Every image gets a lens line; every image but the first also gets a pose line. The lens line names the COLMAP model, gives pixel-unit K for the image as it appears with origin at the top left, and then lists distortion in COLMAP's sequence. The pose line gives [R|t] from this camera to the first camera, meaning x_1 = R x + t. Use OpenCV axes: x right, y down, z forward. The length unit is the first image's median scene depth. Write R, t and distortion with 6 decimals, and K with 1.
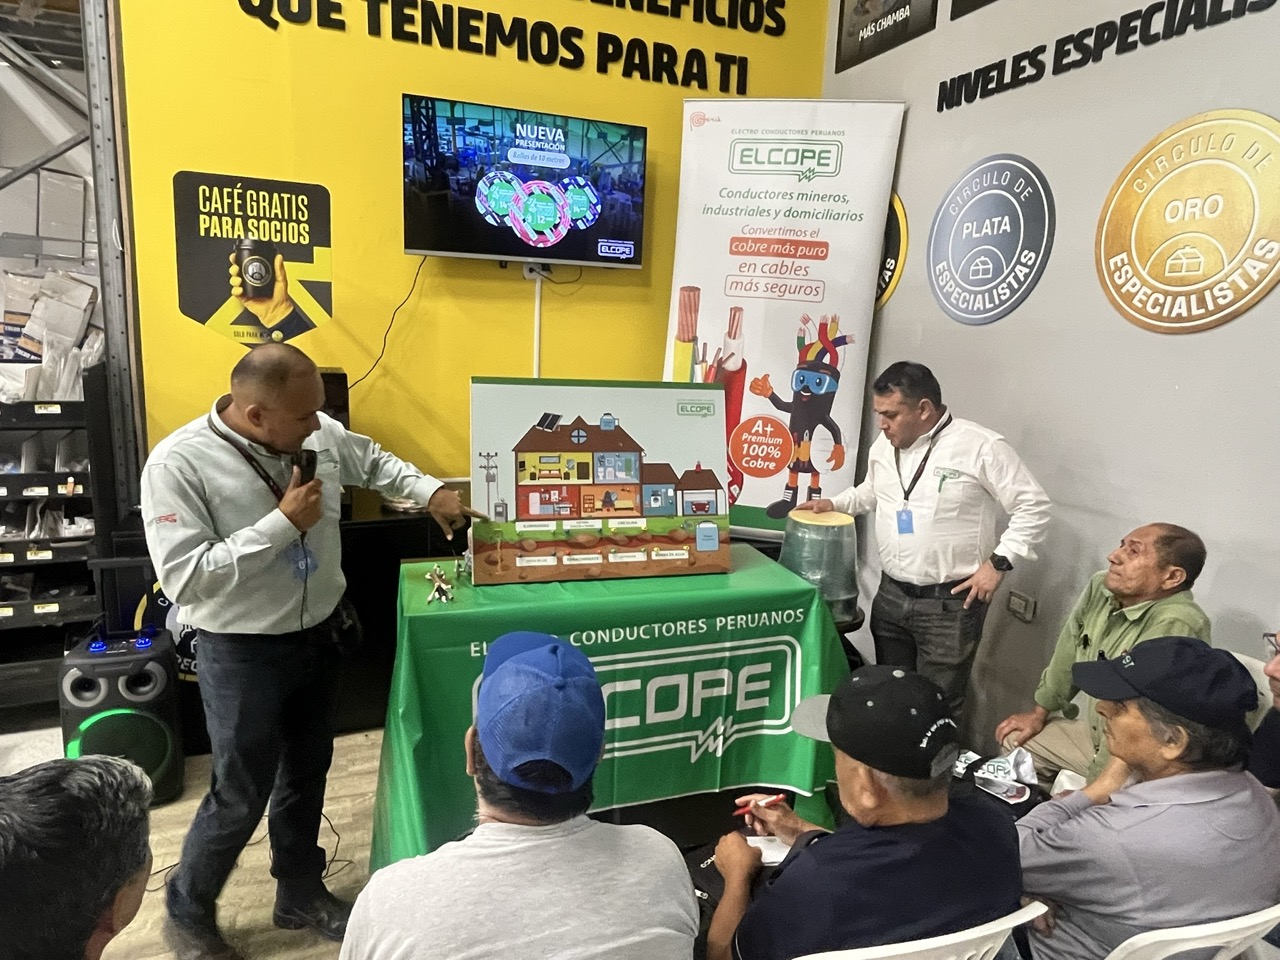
lens RADIAL K [[803.1, 0, 635.8], [0, 803.1, 479.1], [0, 0, 1]] dist [-0.003650, -0.001793]
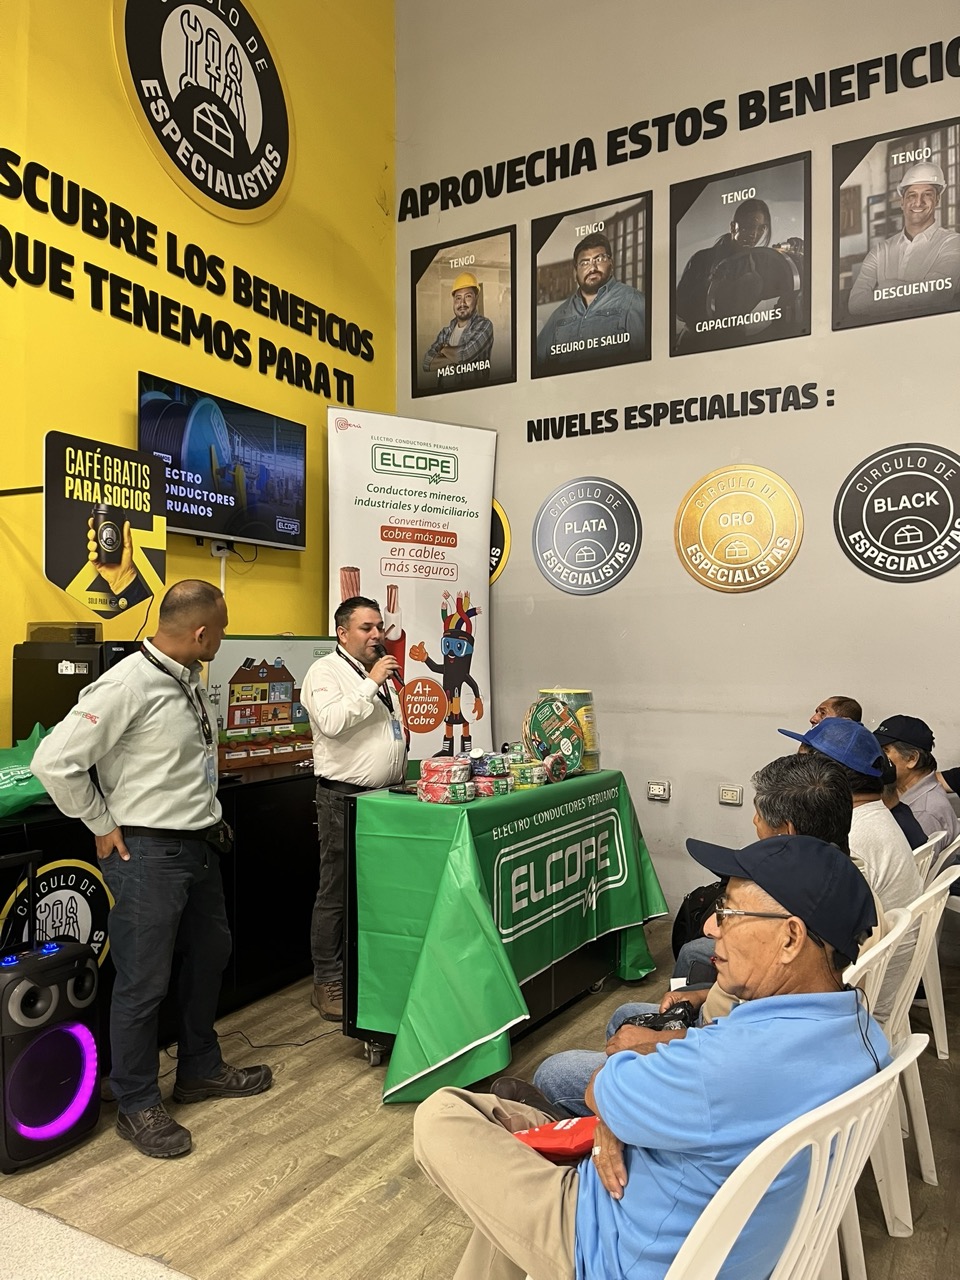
lens RADIAL K [[964.8, 0, 476.7], [0, 964.8, 651.2], [0, 0, 1]] dist [0.060410, -0.067289]
pose [[0.769999, -0.039805, 0.636803, -0.795970], [0.152036, 0.980750, -0.122532, 0.077360], [-0.619667, 0.191167, 0.761228, -0.121821]]
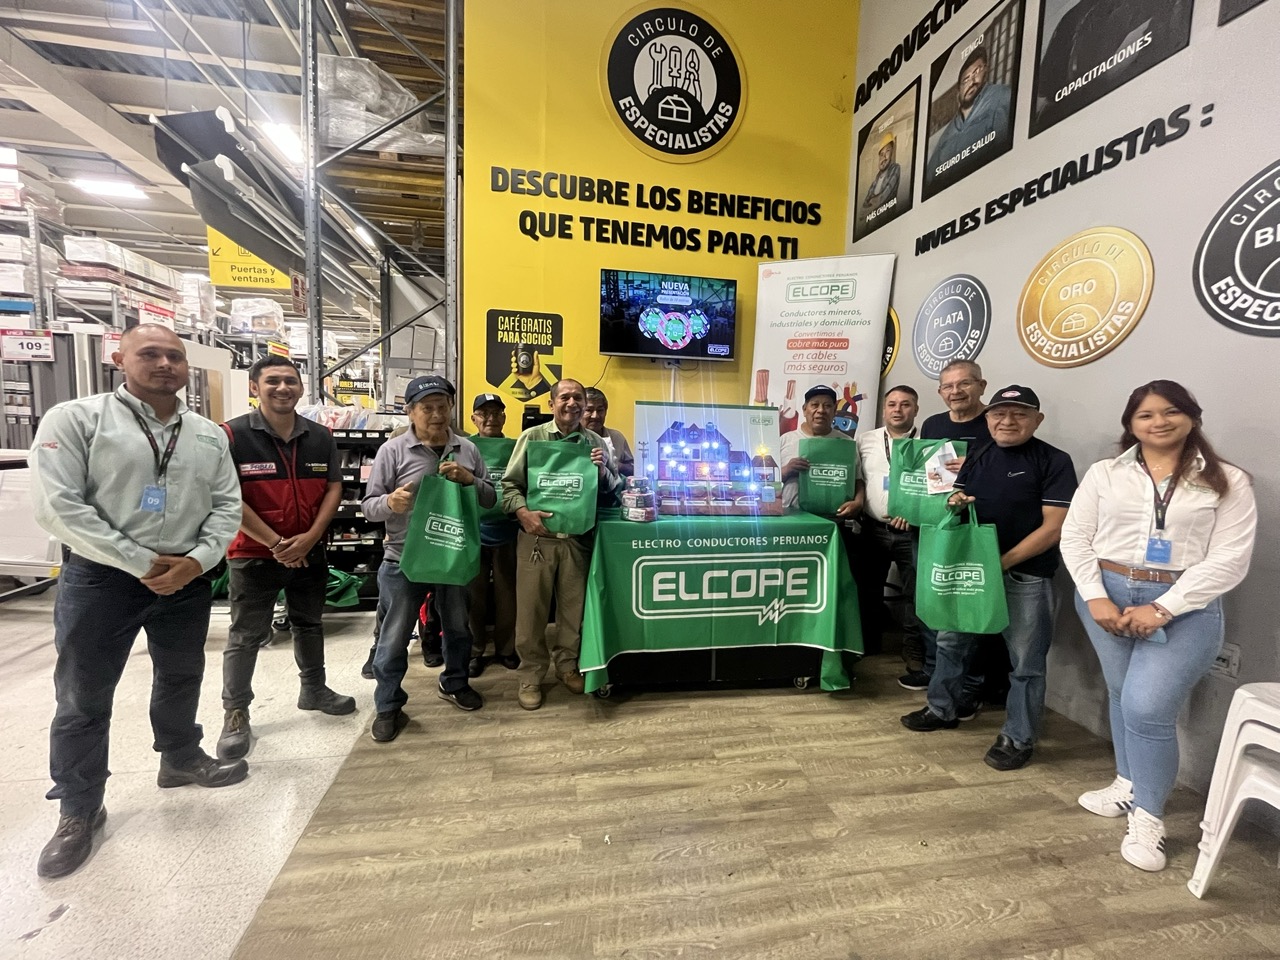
lens RADIAL K [[521.9, 0, 639.4], [0, 521.9, 480.1], [0, 0, 1]] dist [-0.007581, 0.001284]
pose [[0.982473, 0.000535, -0.186406, 0.020603], [-0.019289, 0.994919, -0.098811, 0.125862], [0.185406, 0.100674, 0.977491, -0.111012]]
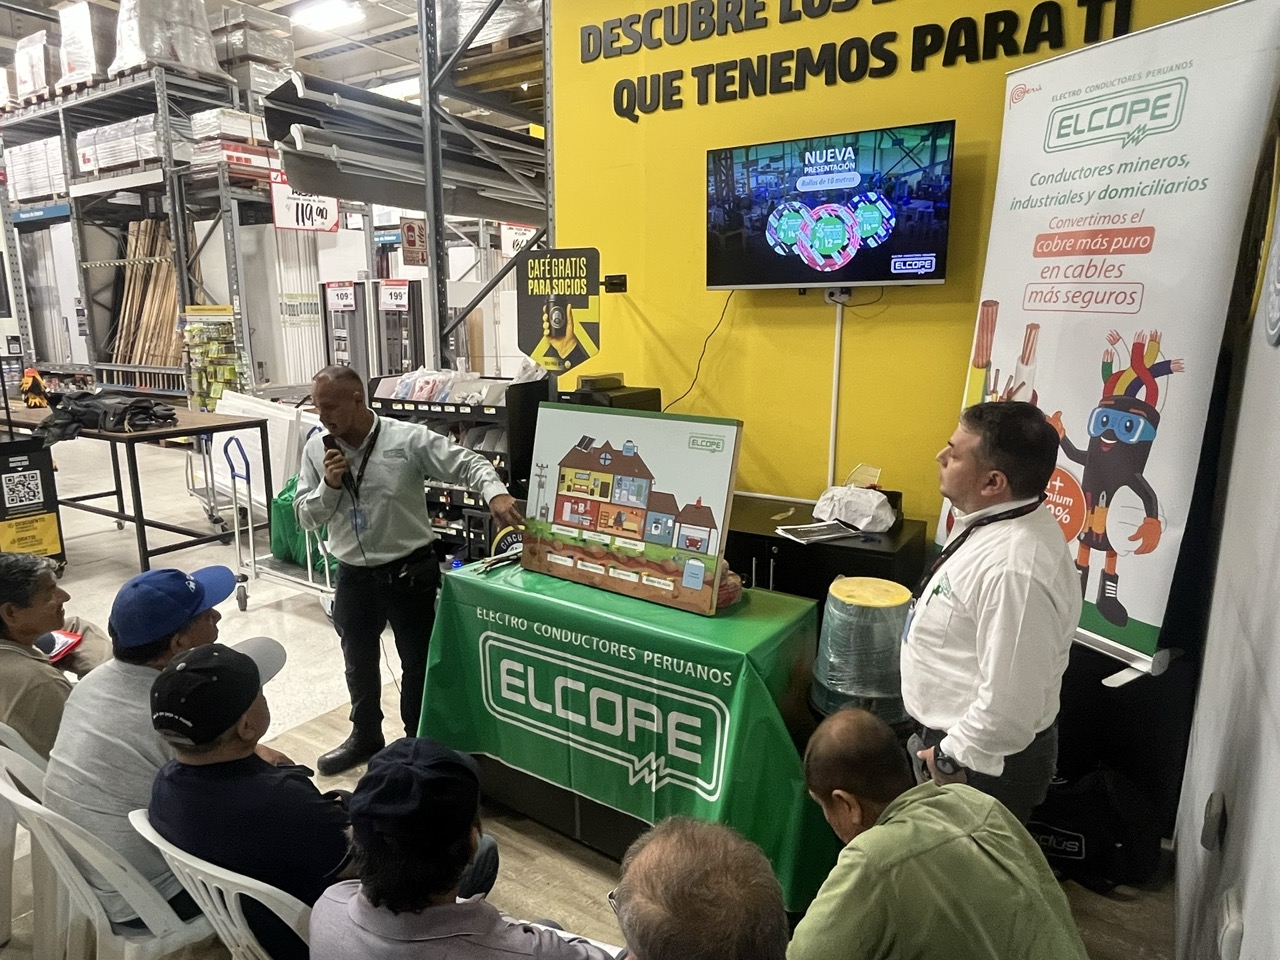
lens RADIAL K [[803.1, 0, 630.9], [0, 803.1, 481.4], [0, 0, 1]] dist [-0.003650, -0.001793]
pose [[0.587273, 0.119455, -0.800526, 0.651237], [-0.126120, 0.990474, 0.055277, -0.067709], [0.799503, 0.068500, 0.596744, 0.278642]]
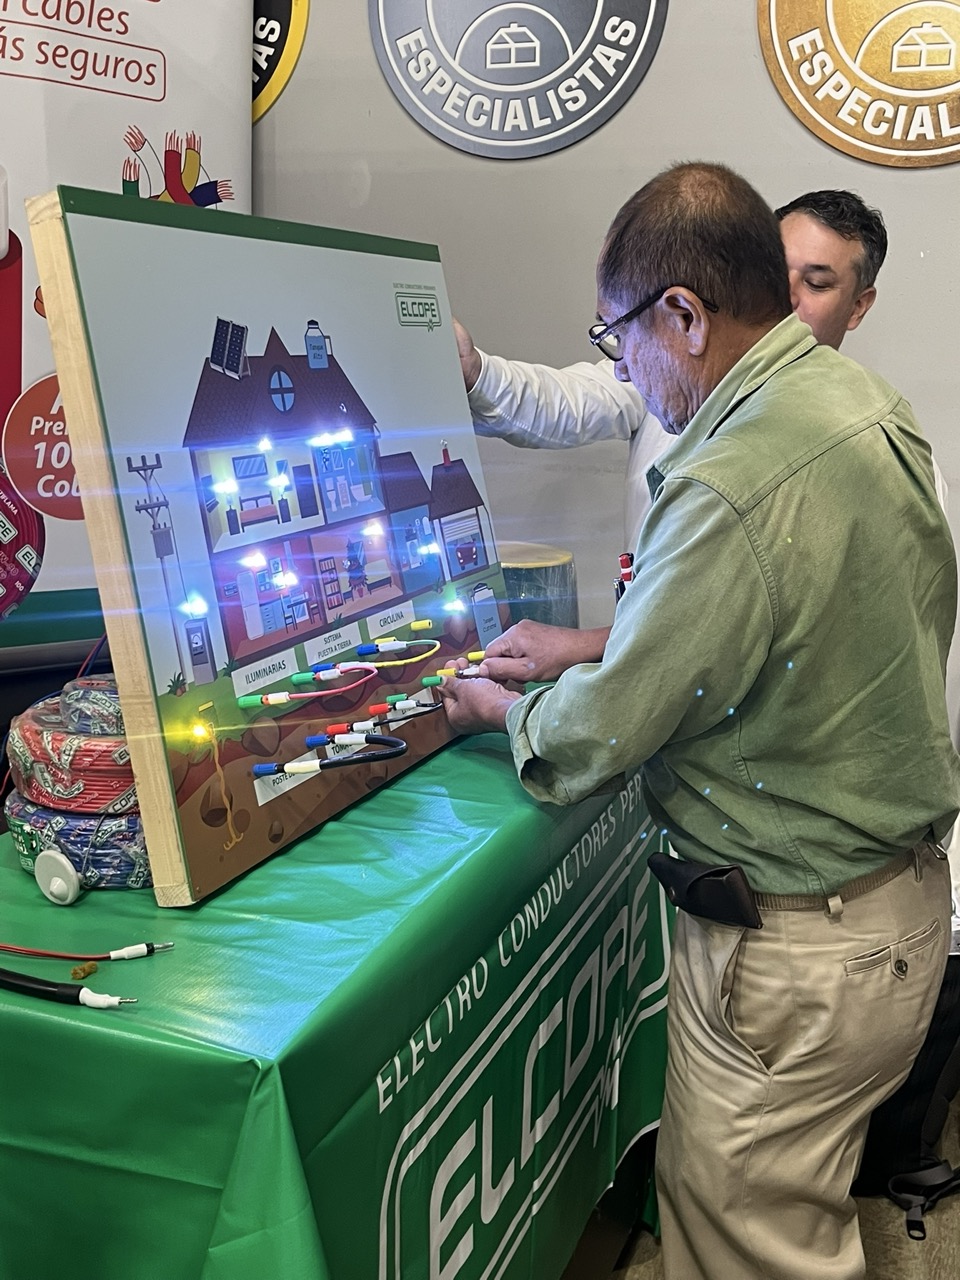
lens RADIAL K [[1472.3, 0, 493.9], [0, 1472.3, 629.4], [0, 0, 1]] dist [0.031485, 0.000000]
pose [[0.623208, -0.188221, 0.759068, -0.386597], [0.141871, 0.981711, 0.126950, -0.015698], [-0.769080, 0.028573, 0.638513, 0.413642]]
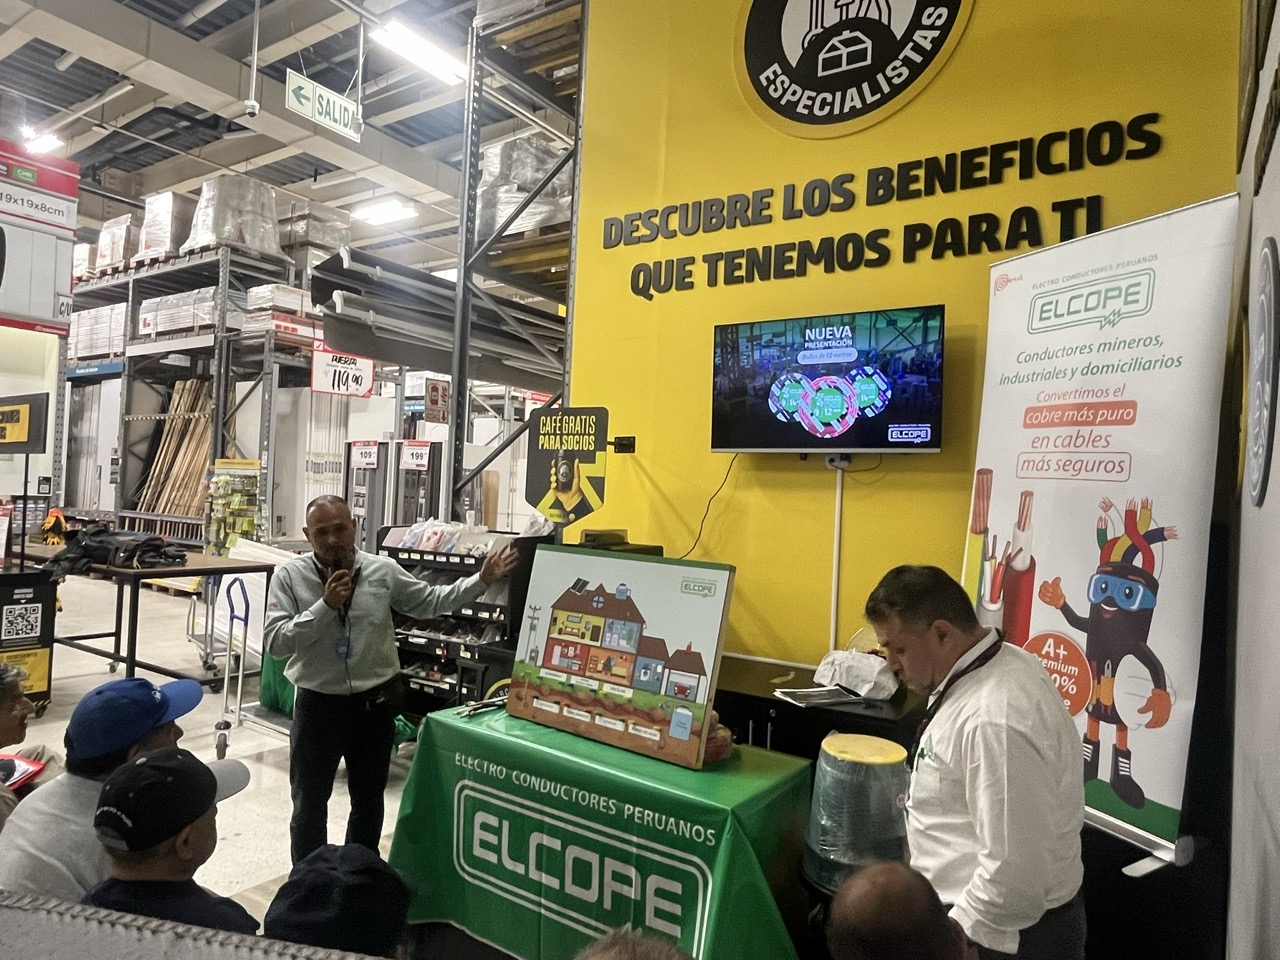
lens RADIAL K [[803.1, 0, 633.3], [0, 803.1, 483.5], [0, 0, 1]] dist [-0.003650, -0.001793]
pose [[0.572477, -0.031292, -0.819324, 0.668699], [-0.172798, 0.972223, -0.157869, -0.034636], [0.801506, 0.231954, 0.551168, 0.298323]]
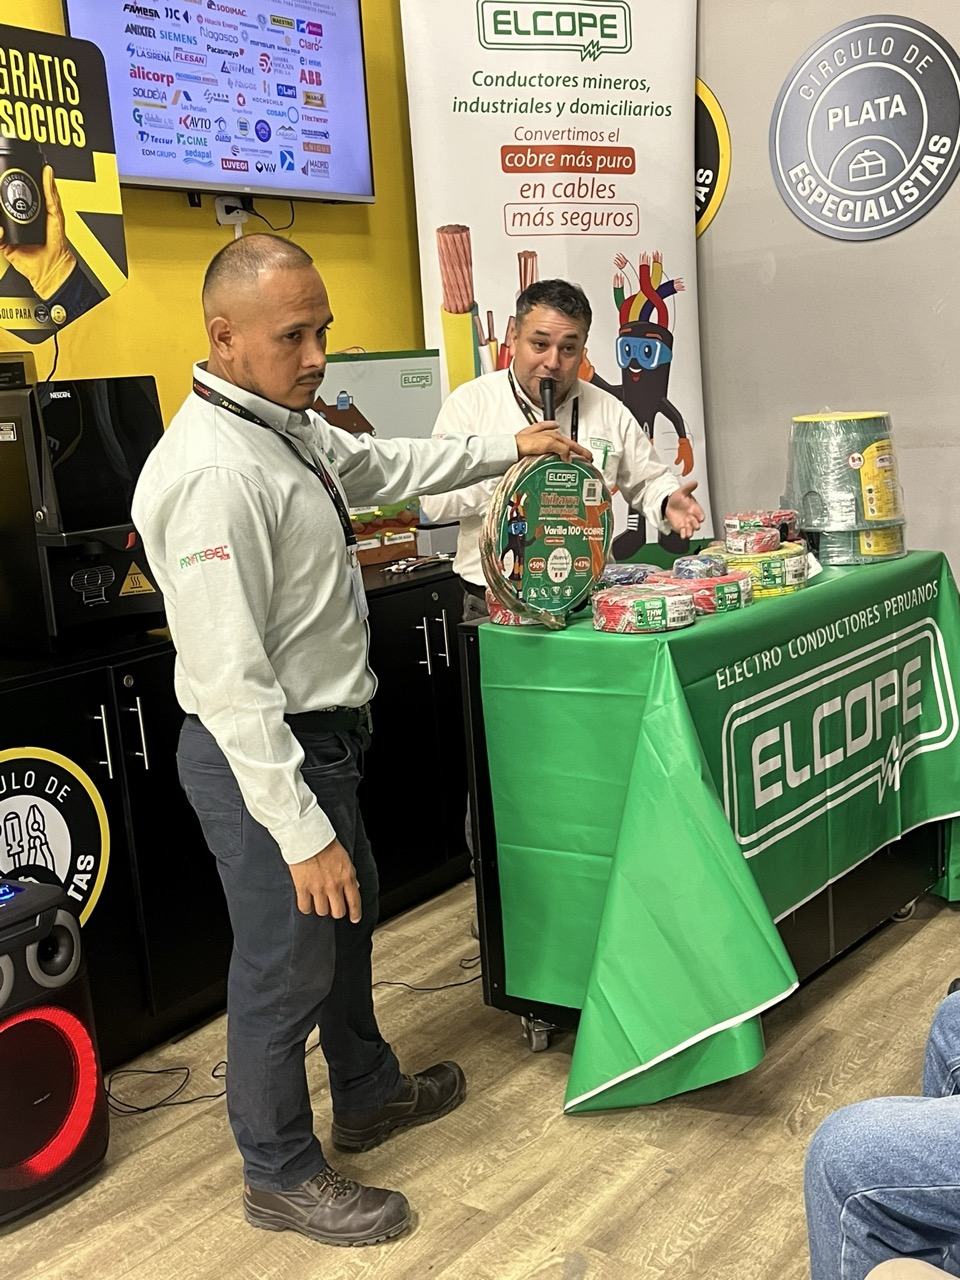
lens RADIAL K [[1468.0, 0, 487.9], [0, 1468.0, 645.9], [0, 0, 1]] dist [0.042288, 0.000000]
pose [[0.841385, -0.194295, 0.504303, -0.699144], [0.203019, 0.978428, 0.038242, 0.062496], [-0.500854, 0.070207, 0.862680, -0.014345]]
